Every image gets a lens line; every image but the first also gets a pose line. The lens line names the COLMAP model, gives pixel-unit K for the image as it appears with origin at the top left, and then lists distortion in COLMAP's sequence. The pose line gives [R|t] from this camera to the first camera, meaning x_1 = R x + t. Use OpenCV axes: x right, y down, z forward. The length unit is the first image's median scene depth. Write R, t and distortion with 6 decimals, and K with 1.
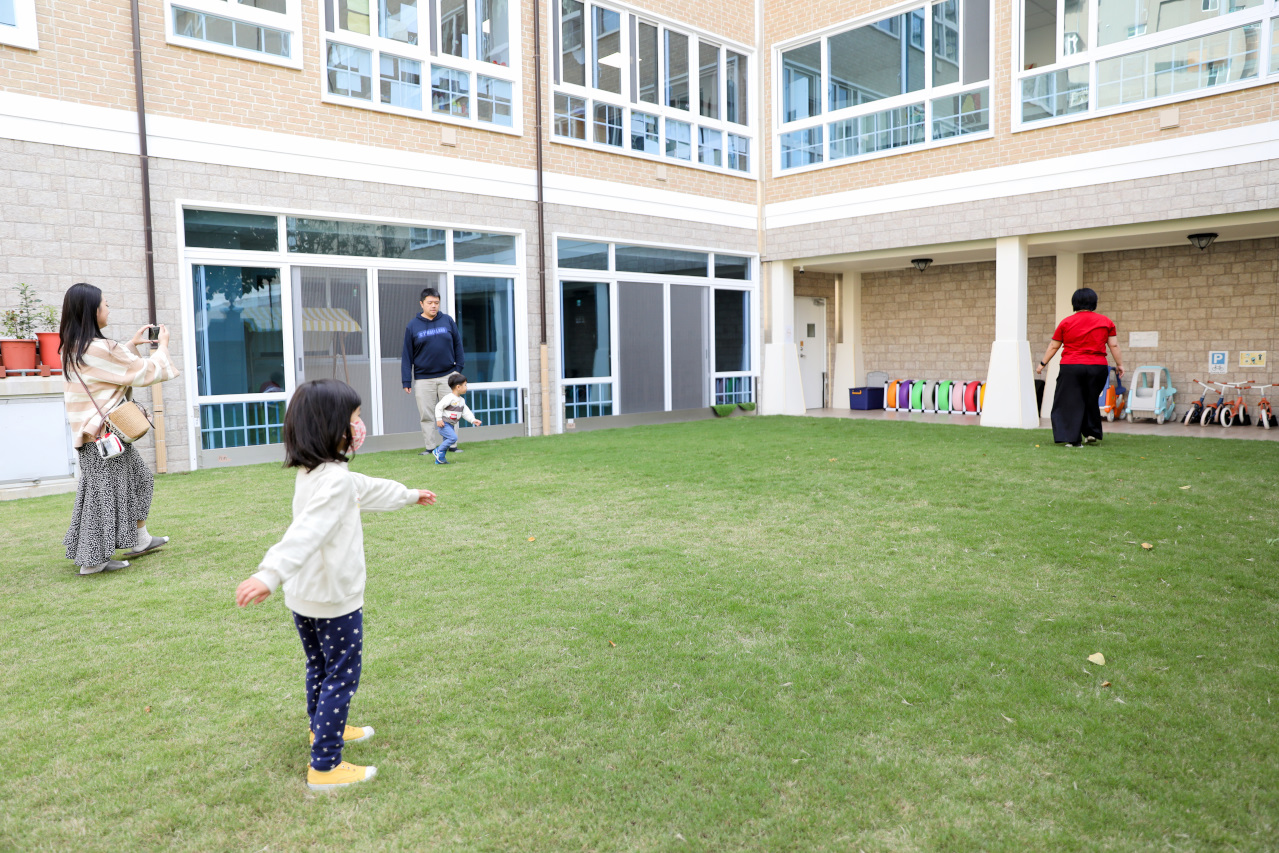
lens RADIAL K [[864.2, 0, 639.5], [0, 864.2, 426.5], [0, 0, 1]] dist [-0.103726, 0.083822]
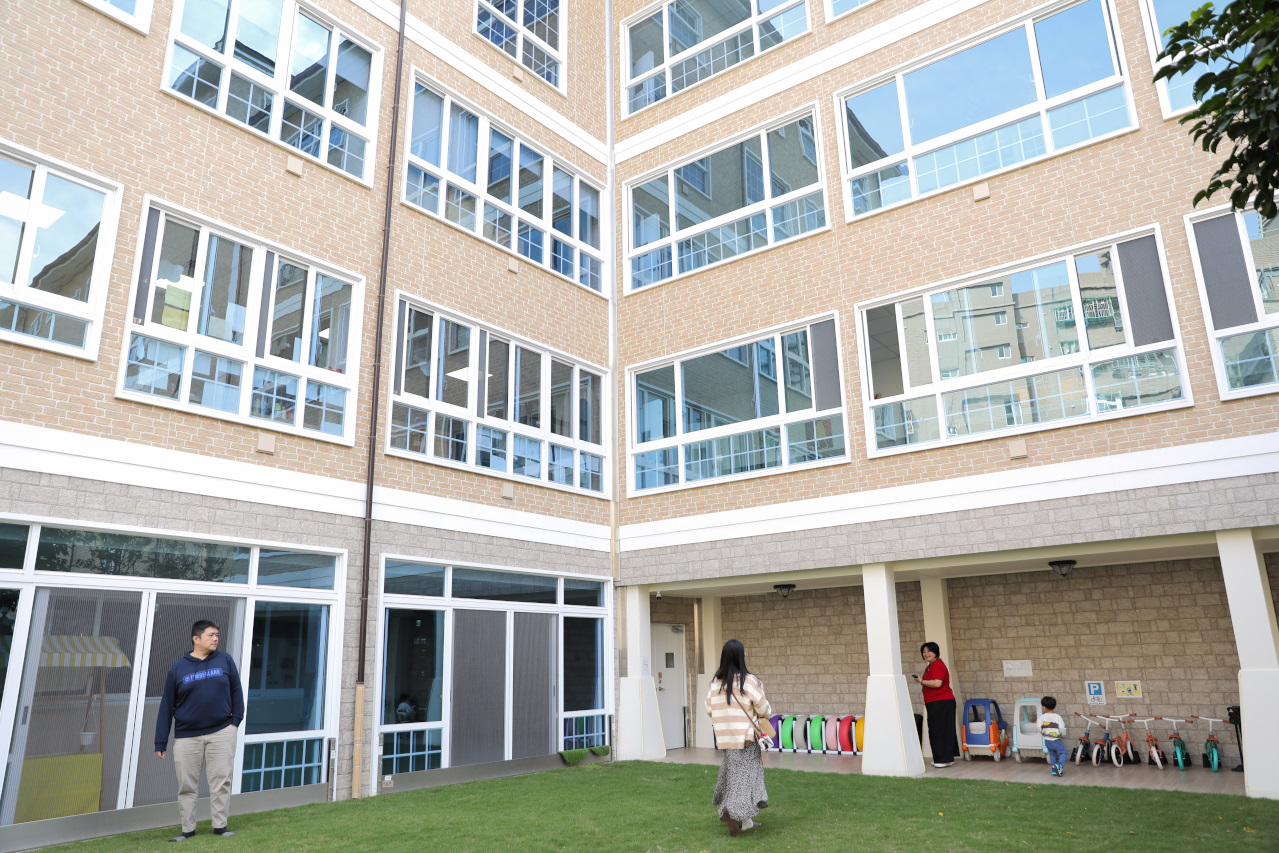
lens RADIAL K [[864.2, 0, 639.5], [0, 864.2, 426.5], [0, 0, 1]] dist [-0.103726, 0.083822]
pose [[0.986428, 0.040845, 0.159031, 0.015950], [0.017269, 0.937383, -0.347872, -0.036900], [-0.163282, 0.345897, 0.923956, 0.097768]]
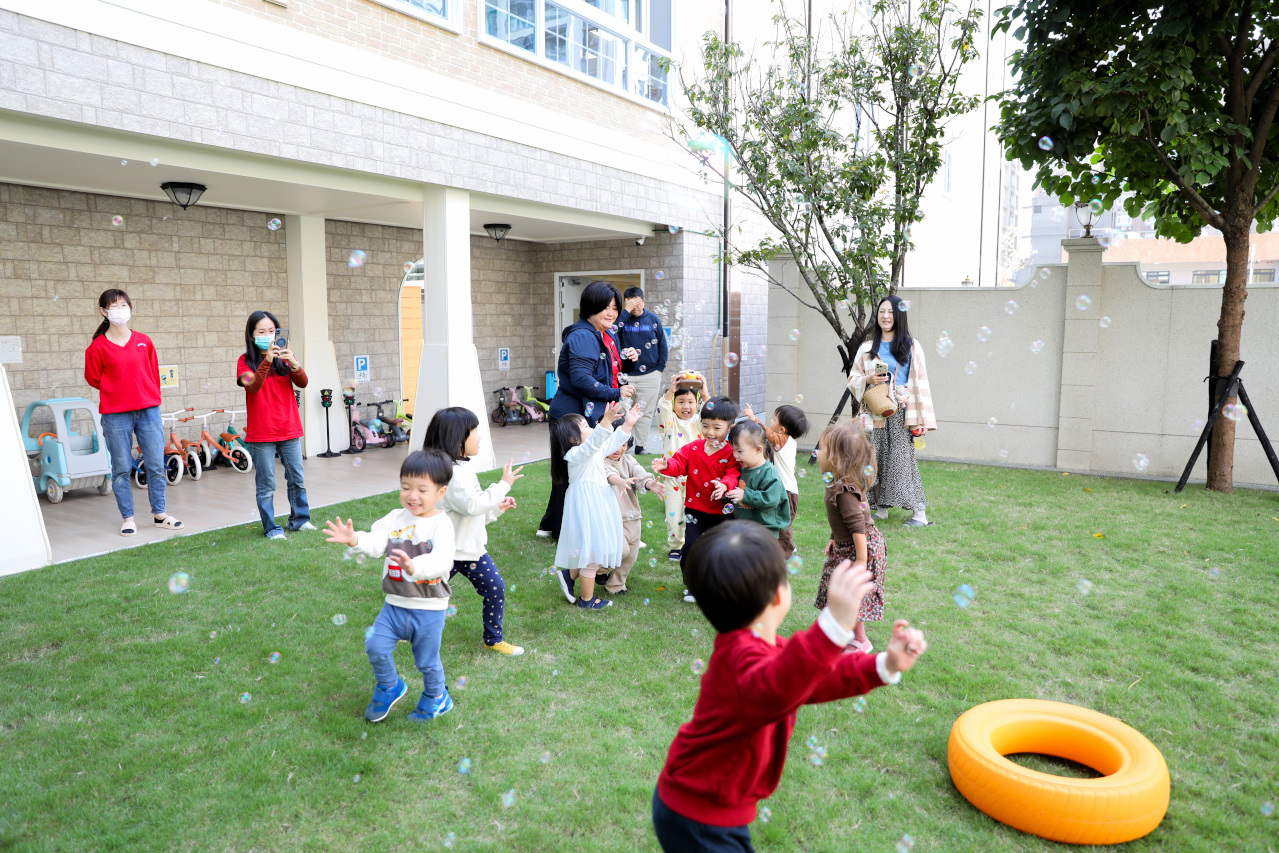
lens RADIAL K [[864.2, 0, 639.5], [0, 864.2, 426.5], [0, 0, 1]] dist [-0.103726, 0.083822]
pose [[-0.250443, -0.104731, 0.962450, -0.035494], [0.087609, 0.987601, 0.130265, -0.092467], [-0.964159, 0.116944, -0.238163, 0.760640]]
